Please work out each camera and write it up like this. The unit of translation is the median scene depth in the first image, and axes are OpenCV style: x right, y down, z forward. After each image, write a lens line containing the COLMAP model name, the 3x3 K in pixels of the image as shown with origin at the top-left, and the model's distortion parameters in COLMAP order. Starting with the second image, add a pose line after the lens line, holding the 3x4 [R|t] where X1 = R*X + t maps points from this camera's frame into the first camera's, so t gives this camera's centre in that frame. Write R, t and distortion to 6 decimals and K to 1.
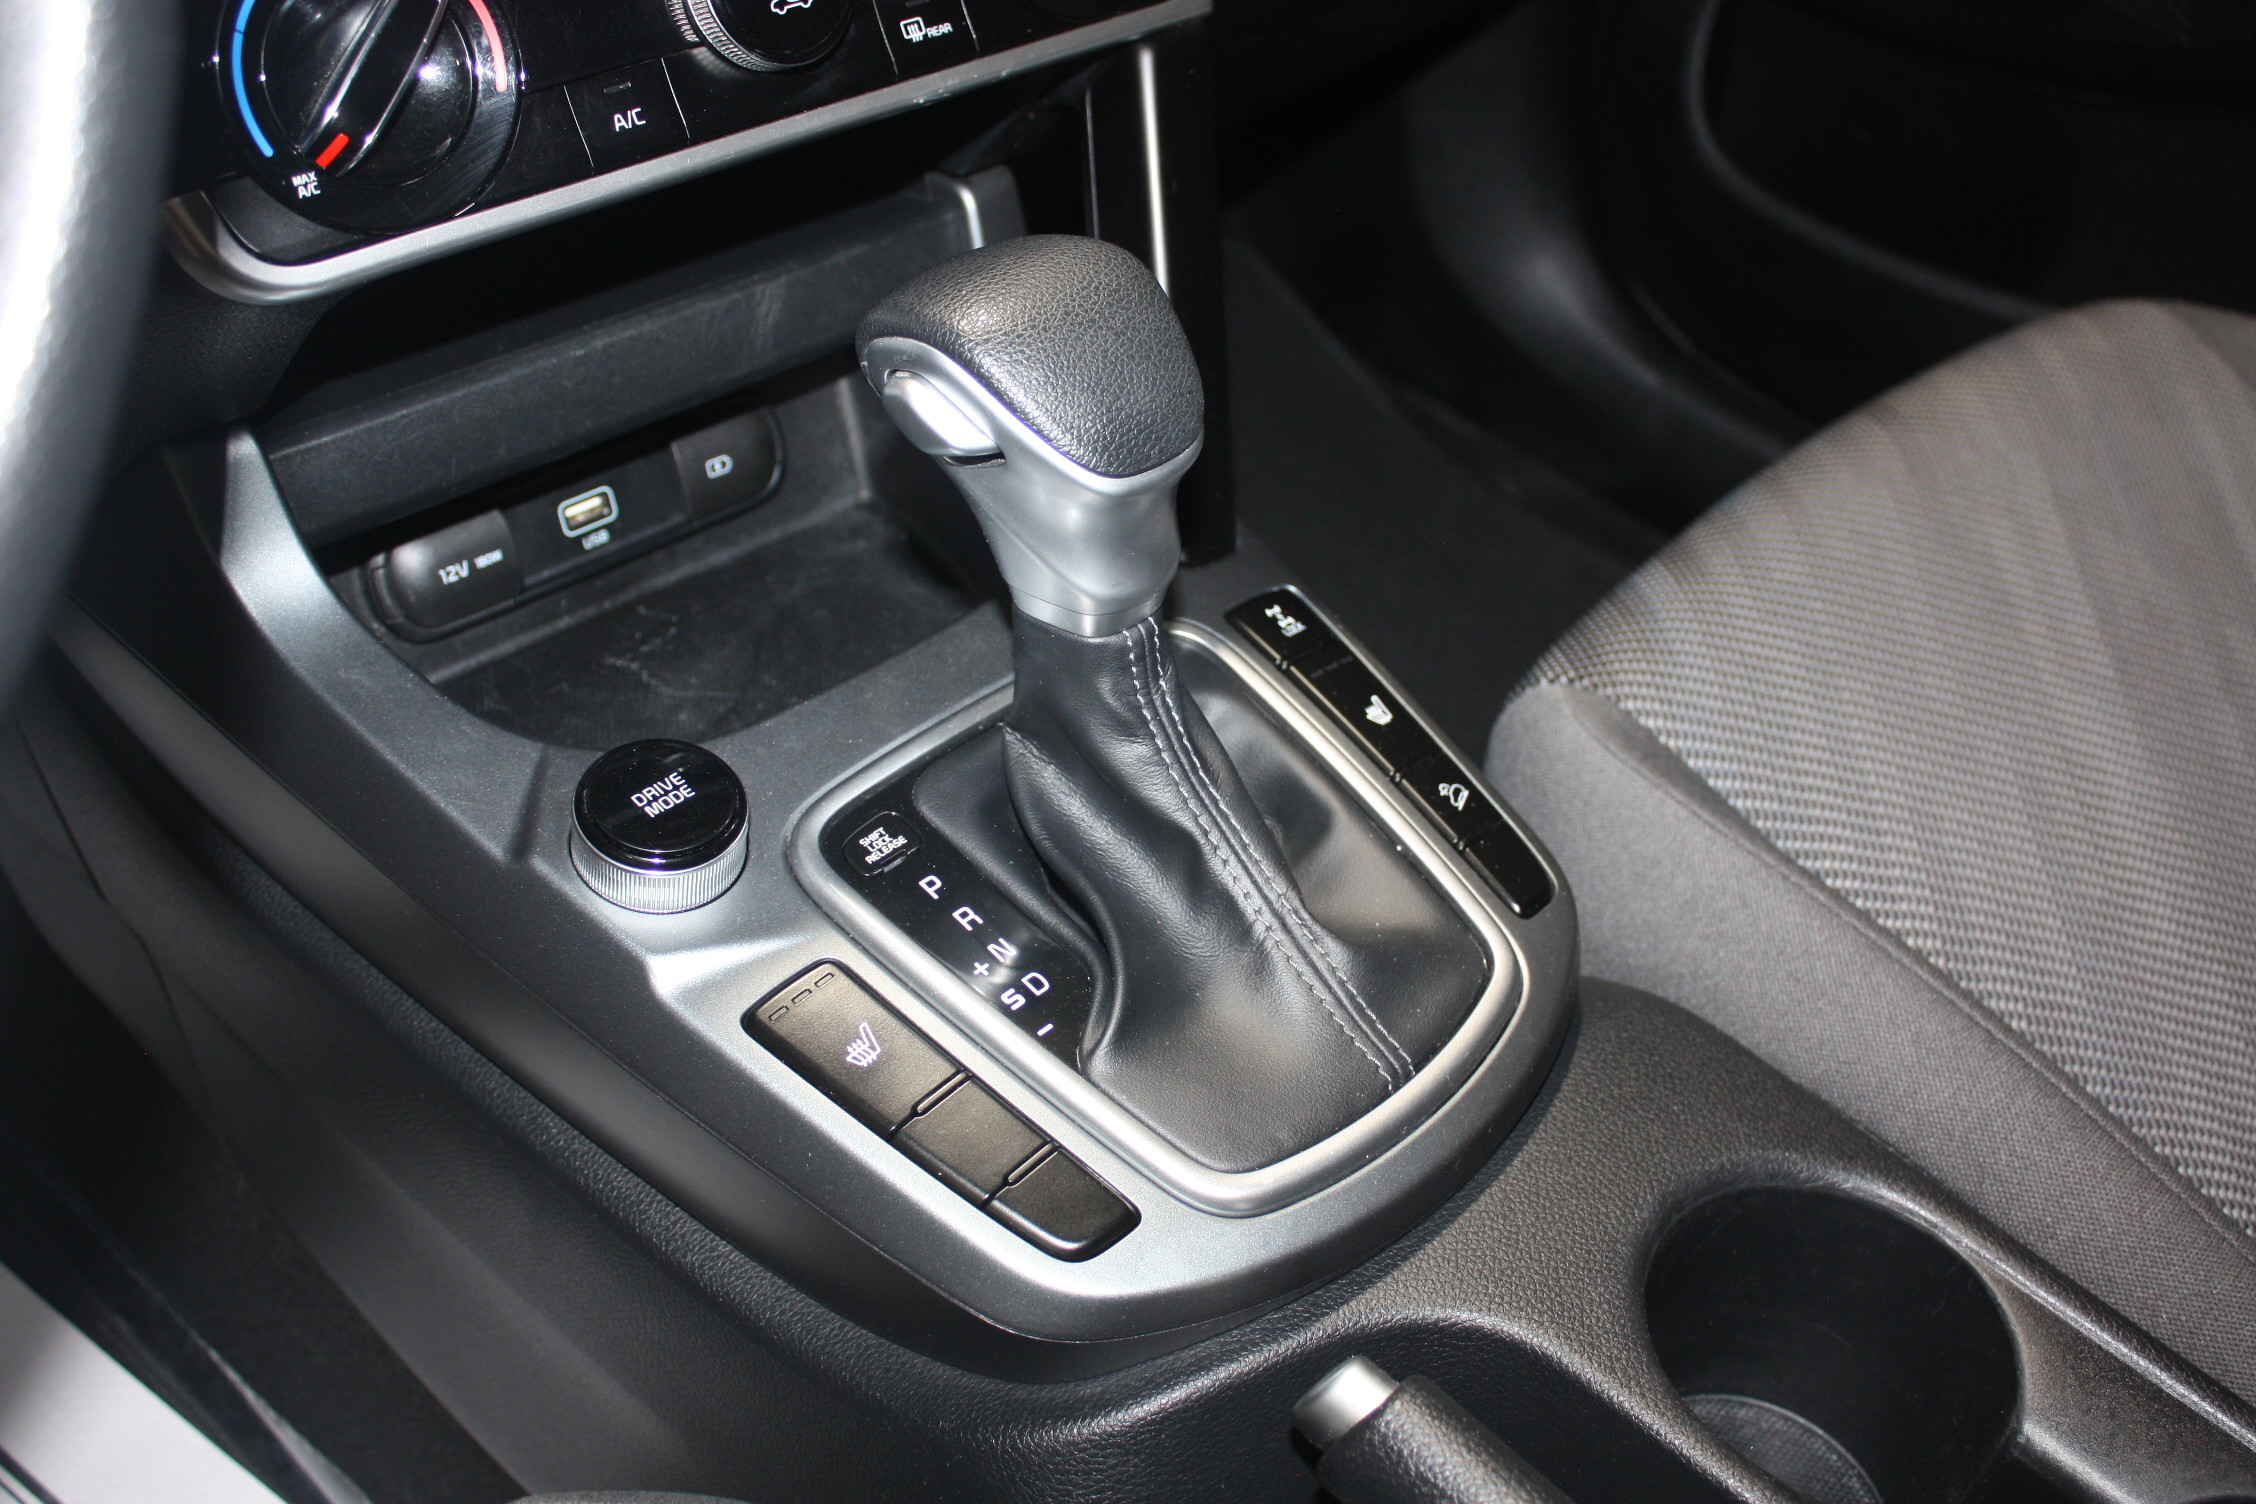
lens RADIAL K [[2969.0, 0, 1130.8], [0, 2969.0, 753.2], [0, 0, 1]] dist [-0.123008, 0.000000]
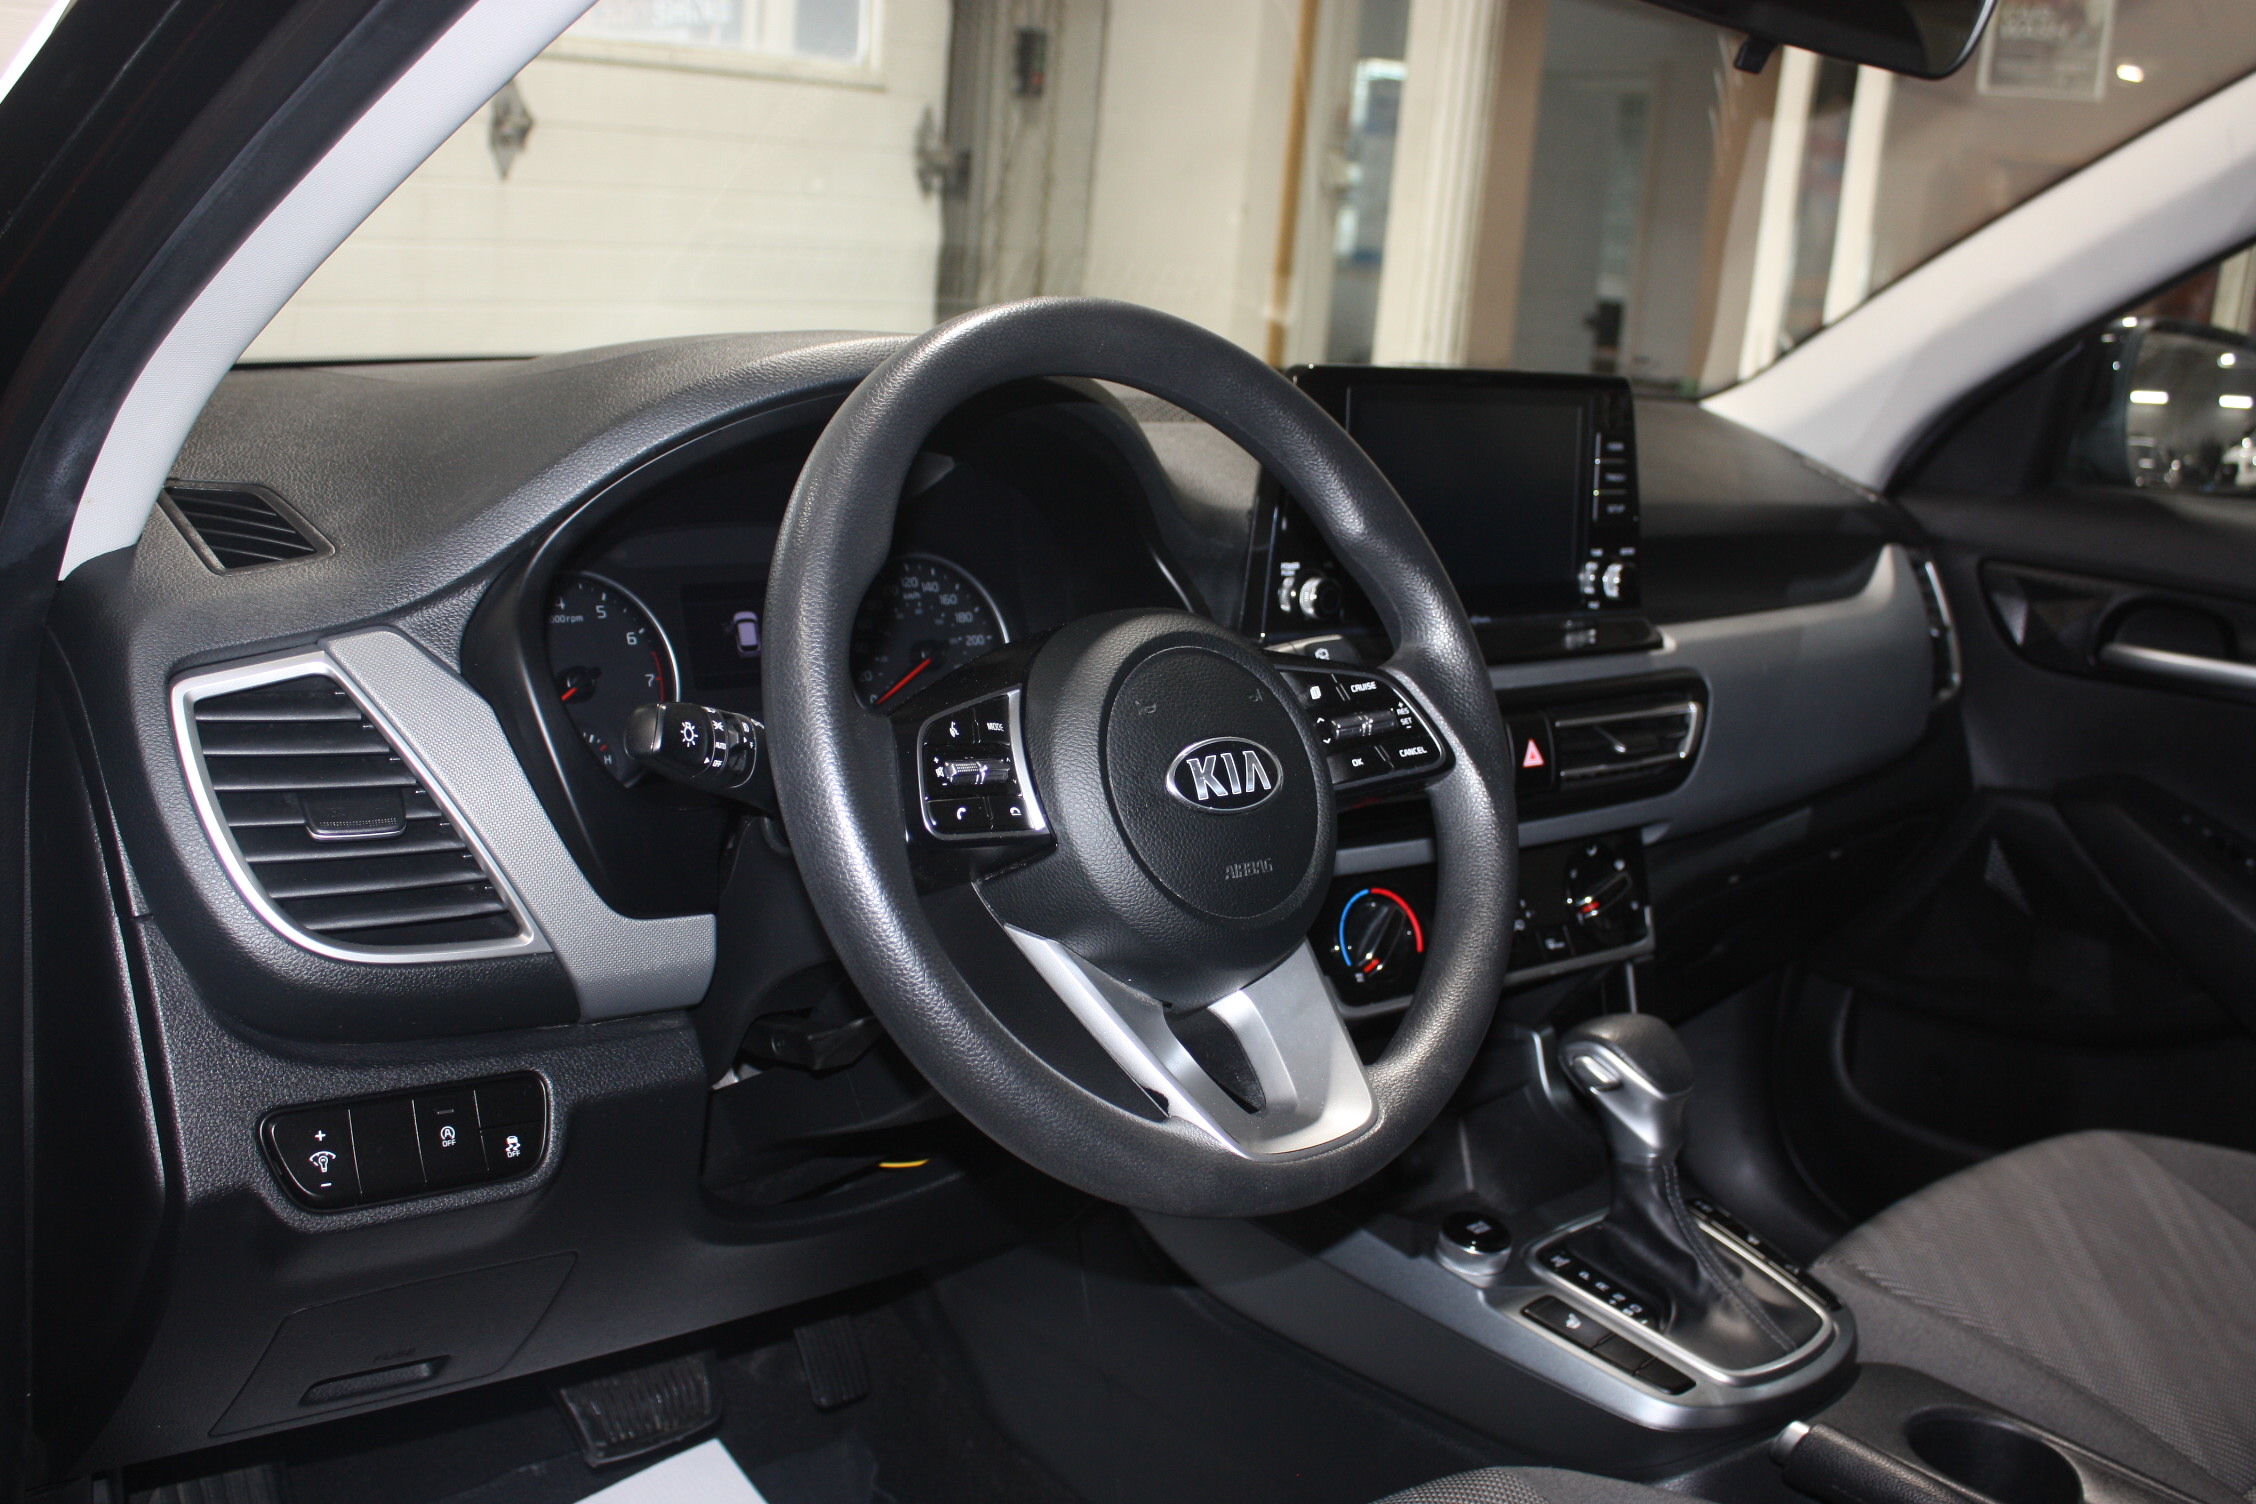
lens RADIAL K [[2194.4, 0, 1126.3], [0, 2194.4, 754.4], [0, 0, 1]] dist [0.002524, 0.000000]
pose [[0.994732, -0.008093, -0.102193, -0.238005], [-0.033870, 0.914950, -0.402144, 0.367010], [0.096756, 0.403487, 0.909855, -0.796069]]
